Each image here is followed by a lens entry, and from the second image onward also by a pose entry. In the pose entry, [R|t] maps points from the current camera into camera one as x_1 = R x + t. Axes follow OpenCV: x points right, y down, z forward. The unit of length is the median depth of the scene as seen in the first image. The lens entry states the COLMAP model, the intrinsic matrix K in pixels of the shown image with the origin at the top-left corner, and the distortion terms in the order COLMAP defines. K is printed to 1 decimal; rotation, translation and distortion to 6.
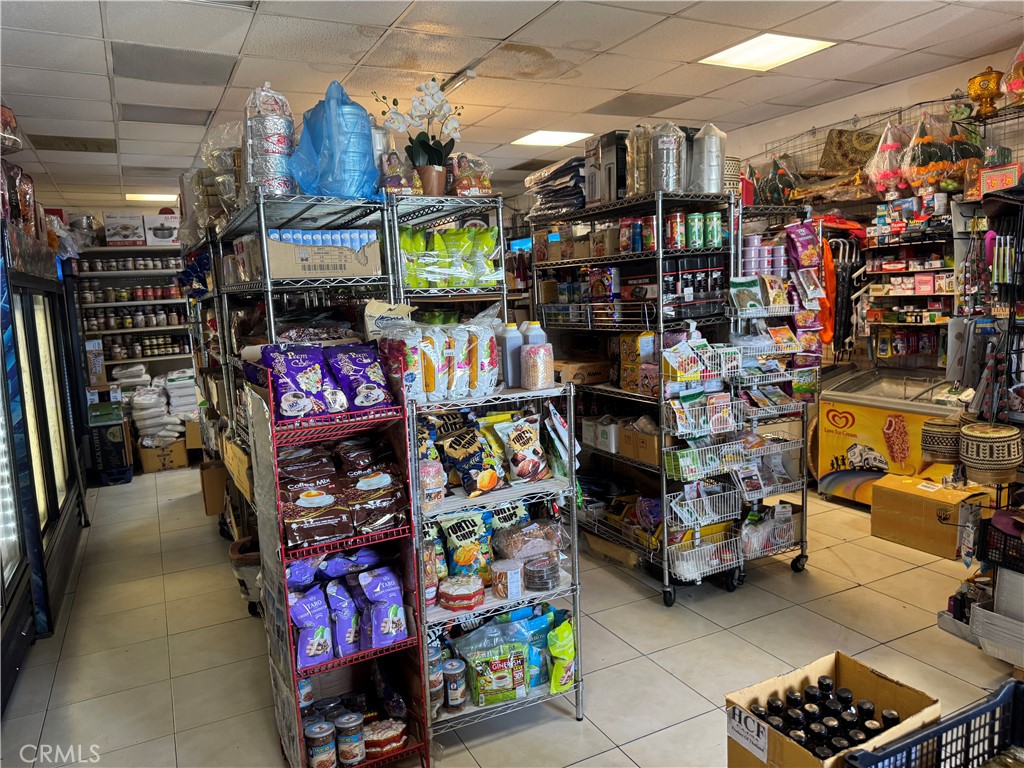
lens RADIAL K [[721.2, 0, 516.4], [0, 721.2, 381.9], [0, 0, 1]] dist [0.056412, -0.065695]
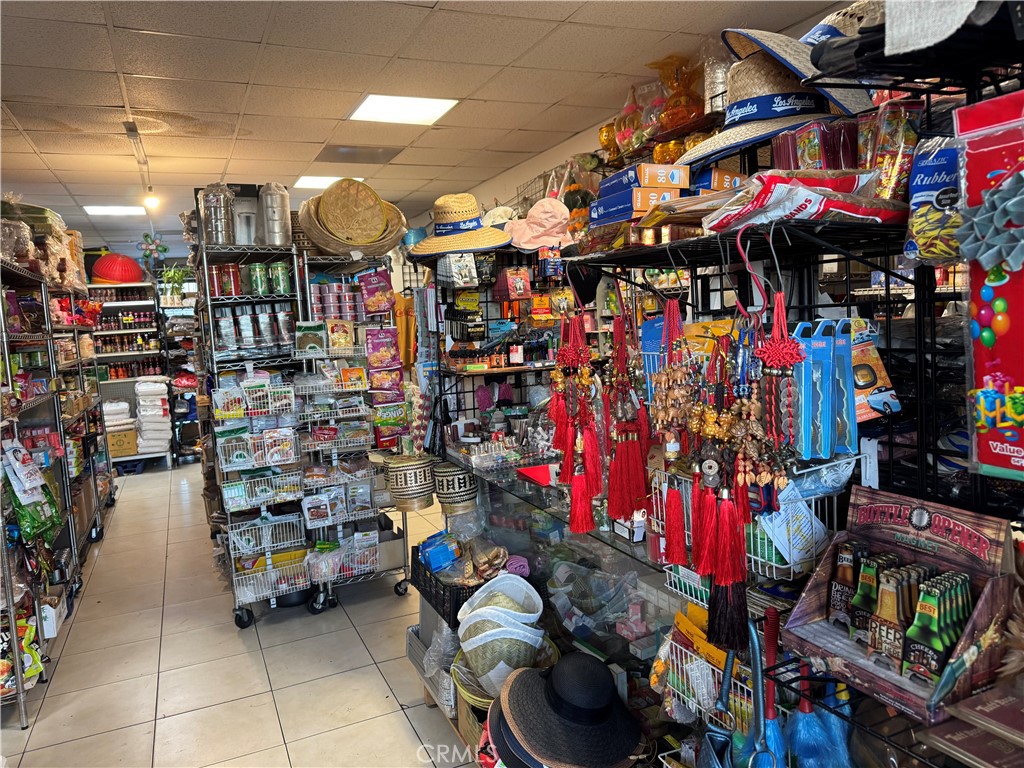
lens RADIAL K [[721.2, 0, 511.2], [0, 721.2, 384.8], [0, 0, 1]] dist [0.056412, -0.065695]
pose [[0.998832, -0.004004, -0.048142, 0.520998], [0.002617, 0.999581, -0.028835, -0.014127], [0.048237, 0.028675, 0.998424, -0.050311]]
